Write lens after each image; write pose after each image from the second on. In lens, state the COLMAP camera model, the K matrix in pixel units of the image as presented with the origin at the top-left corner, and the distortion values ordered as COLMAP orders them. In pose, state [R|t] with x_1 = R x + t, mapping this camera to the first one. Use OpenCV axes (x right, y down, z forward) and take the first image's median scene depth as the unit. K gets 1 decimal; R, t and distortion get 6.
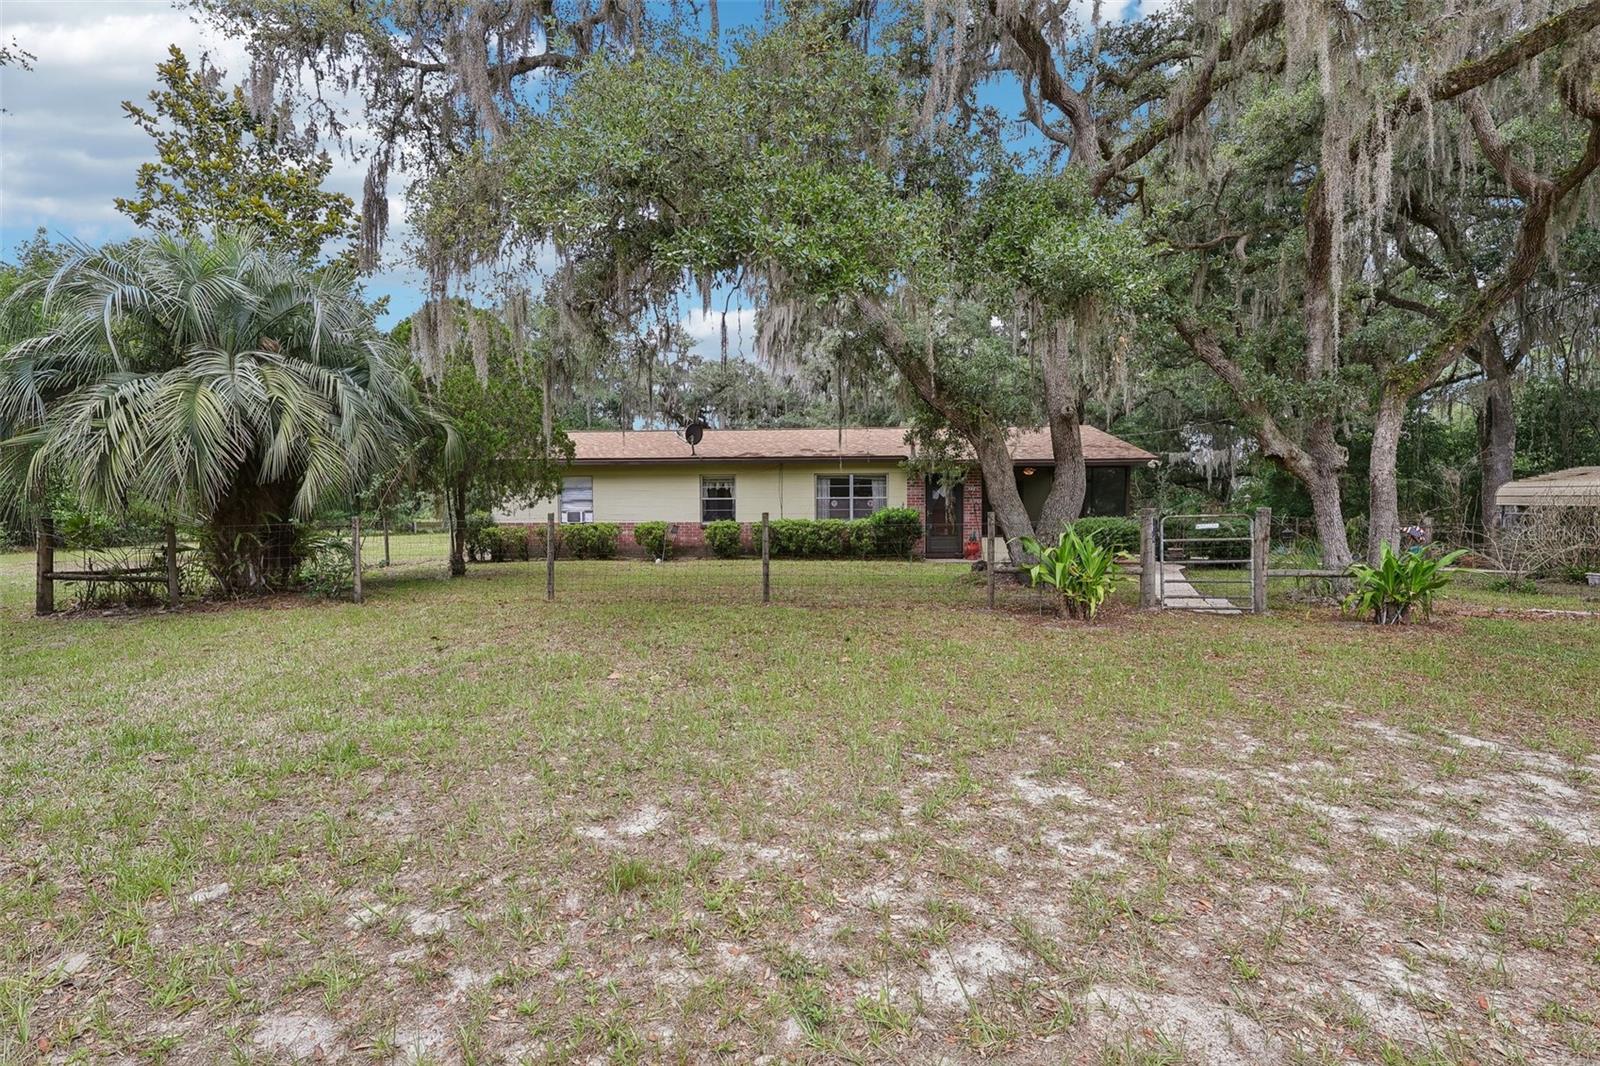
lens RADIAL K [[742.6, 0, 794.1], [0, 742.6, 534.2], [0, 0, 1]] dist [-0.001642, 0.000067]
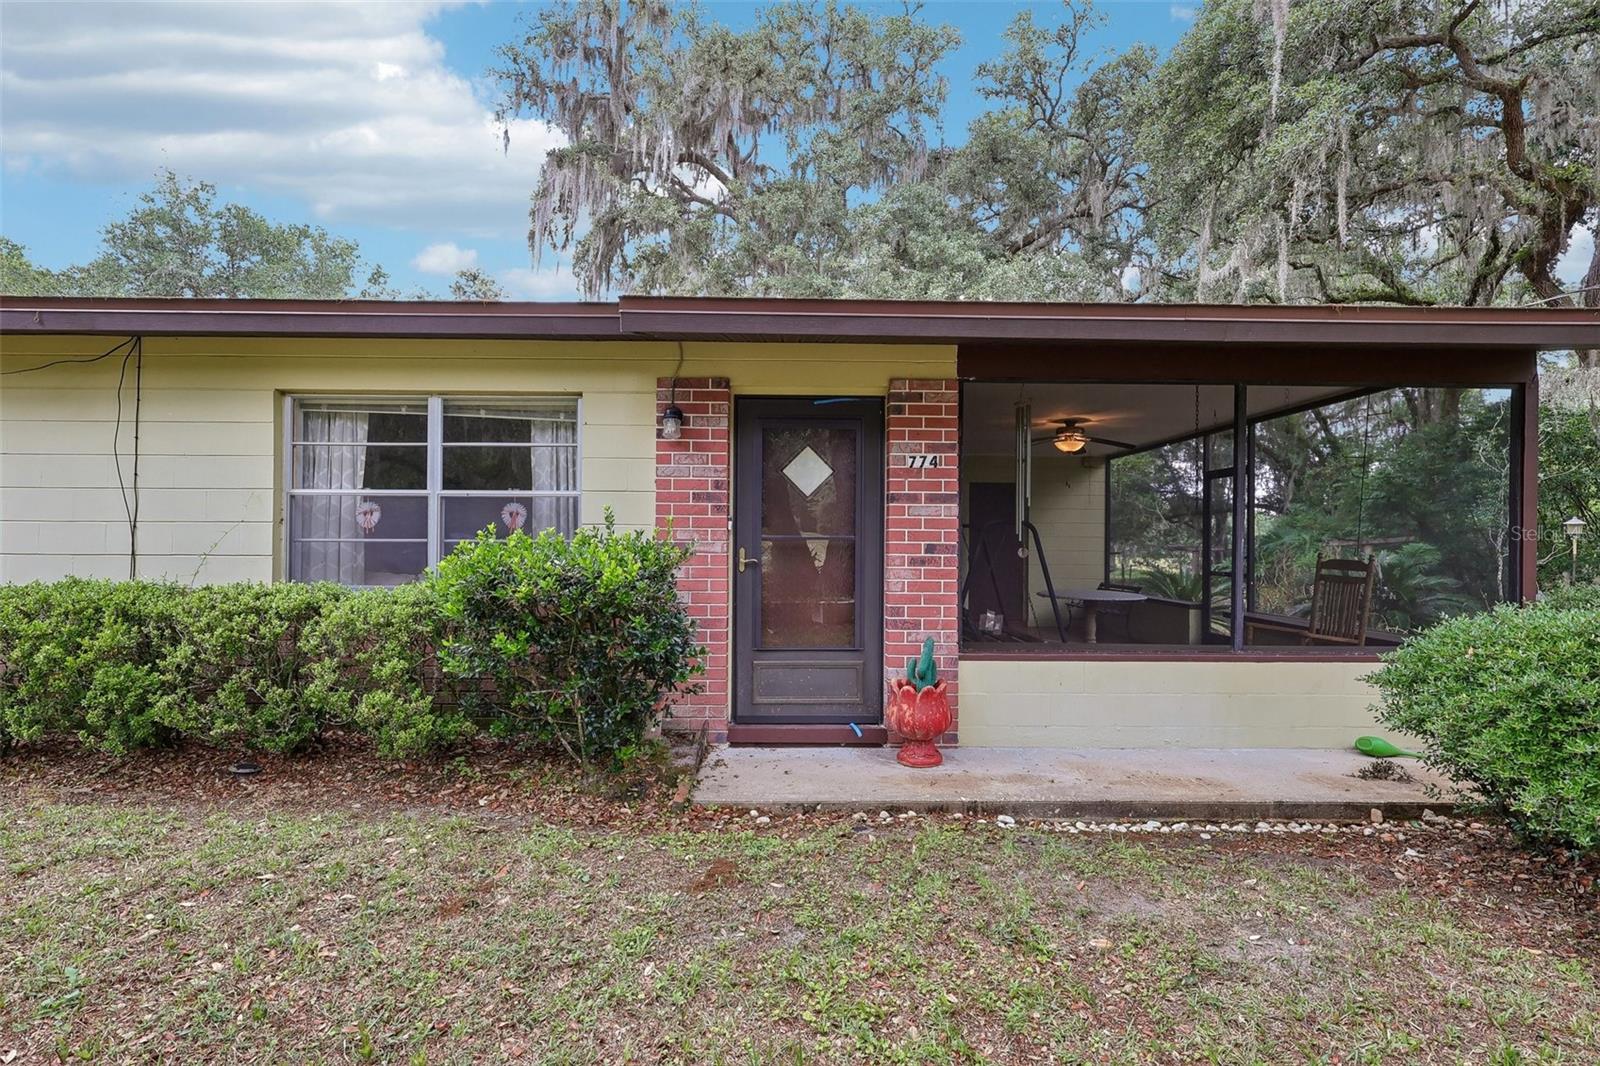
lens RADIAL K [[742.6, 0, 805.4], [0, 742.6, 537.7], [0, 0, 1]] dist [-0.001642, 0.000067]
pose [[0.998800, 0.007167, 0.048453, 0.188054], [-0.005232, 0.999188, -0.039941, -0.025106], [-0.048700, 0.039639, 0.998027, 0.749738]]
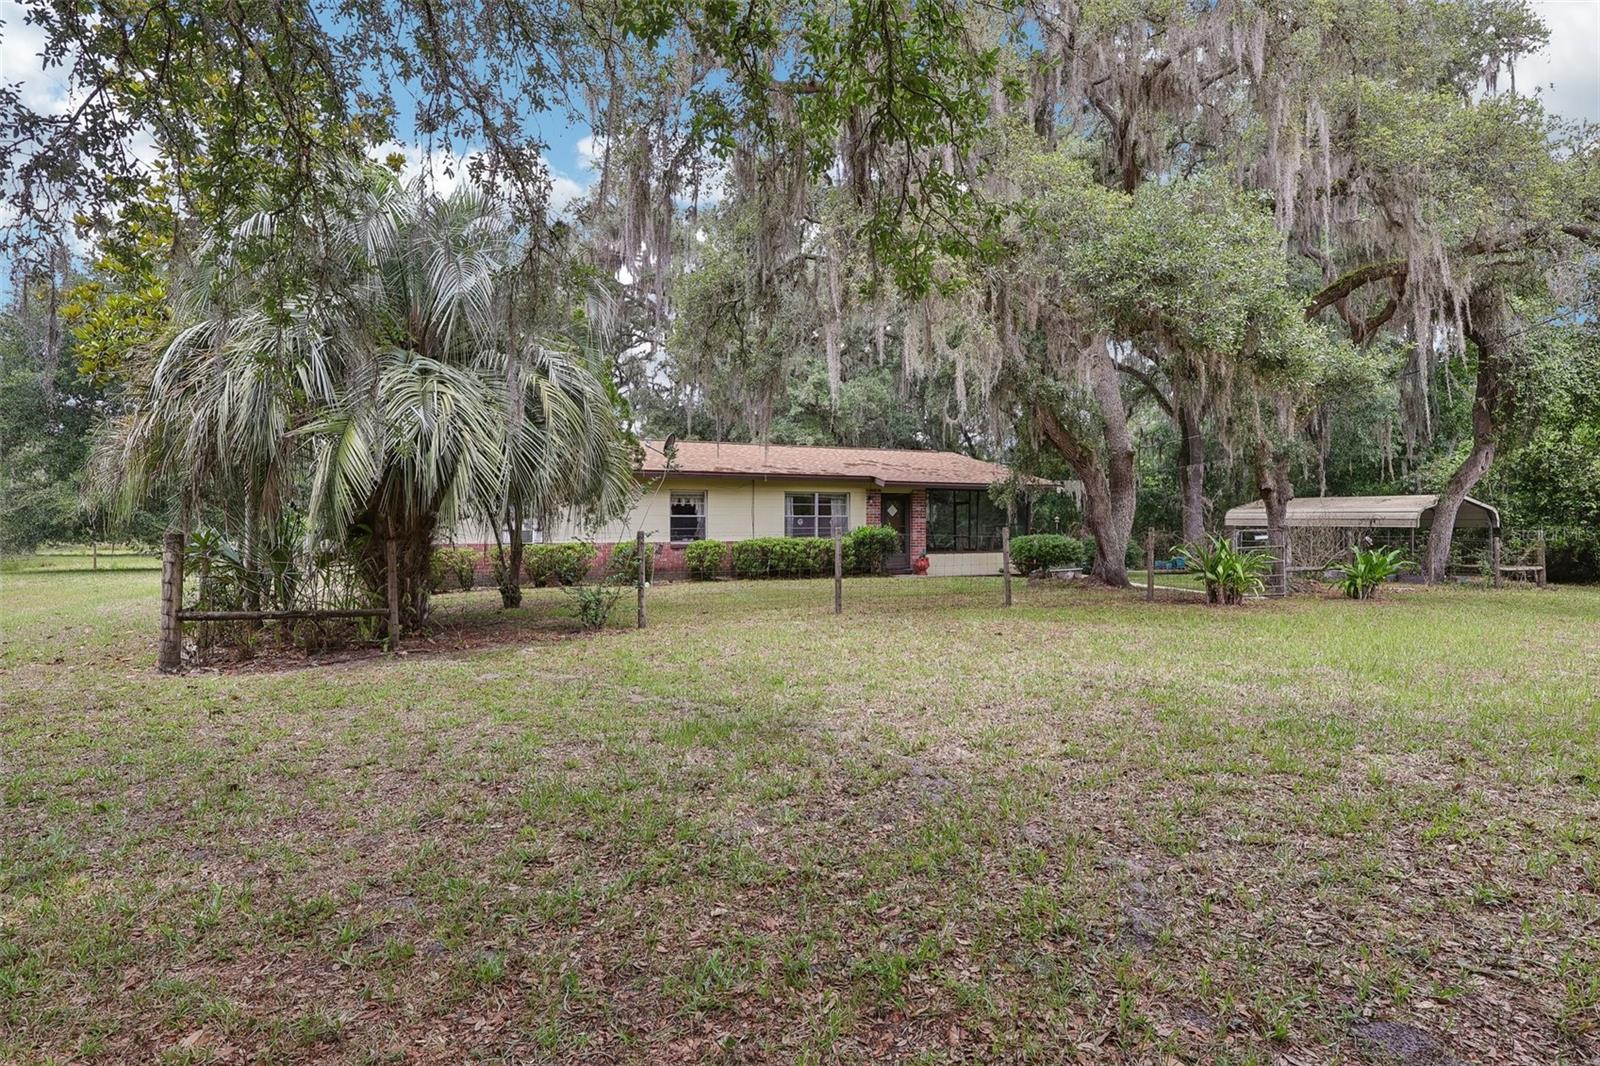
lens RADIAL K [[845.7, 0, 801.0], [0, 845.7, 530.9], [0, 0, 1]] dist [0.005048, -0.000227]
pose [[0.877391, -0.000556, 0.479775, -0.485116], [0.017871, 0.999343, -0.031524, 0.006238], [-0.479442, 0.036233, 0.876825, 0.016021]]
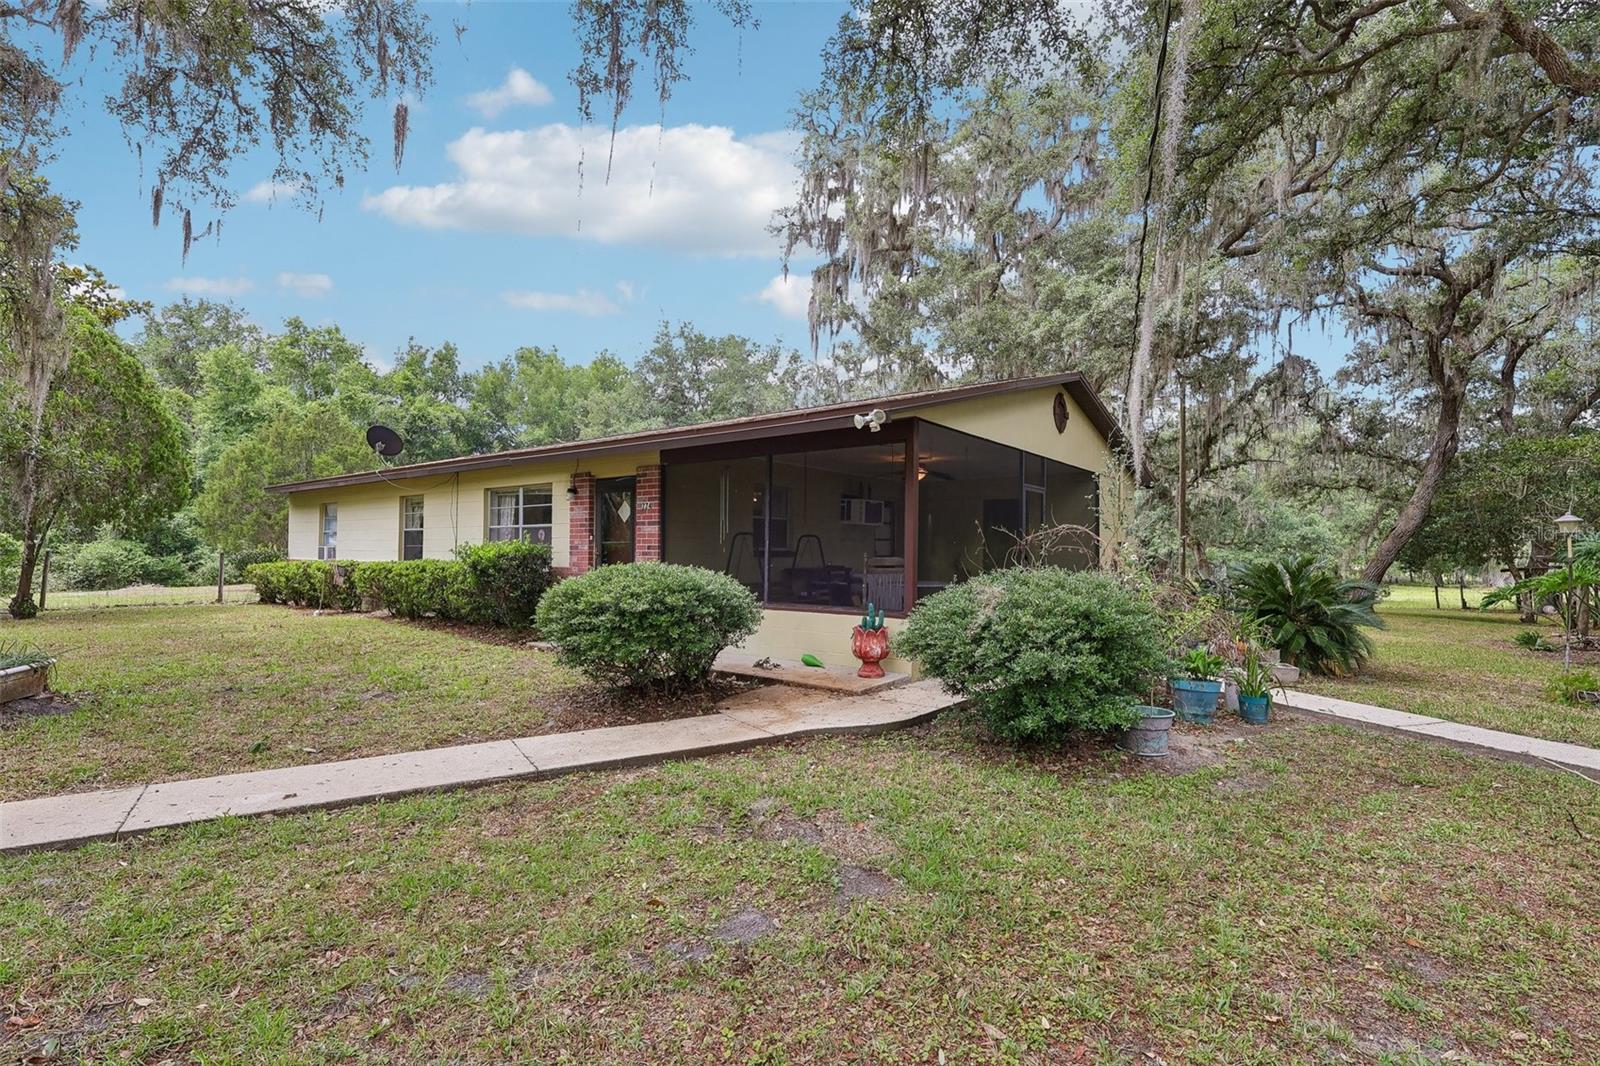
lens RADIAL K [[742.6, 0, 806.1], [0, 742.6, 536.0], [0, 0, 1]] dist [-0.001642, 0.000067]
pose [[0.811549, -0.009572, -0.584206, 0.621340], [-0.013268, 0.999306, -0.034804, -0.022960], [0.584133, 0.035996, 0.810859, 0.642536]]
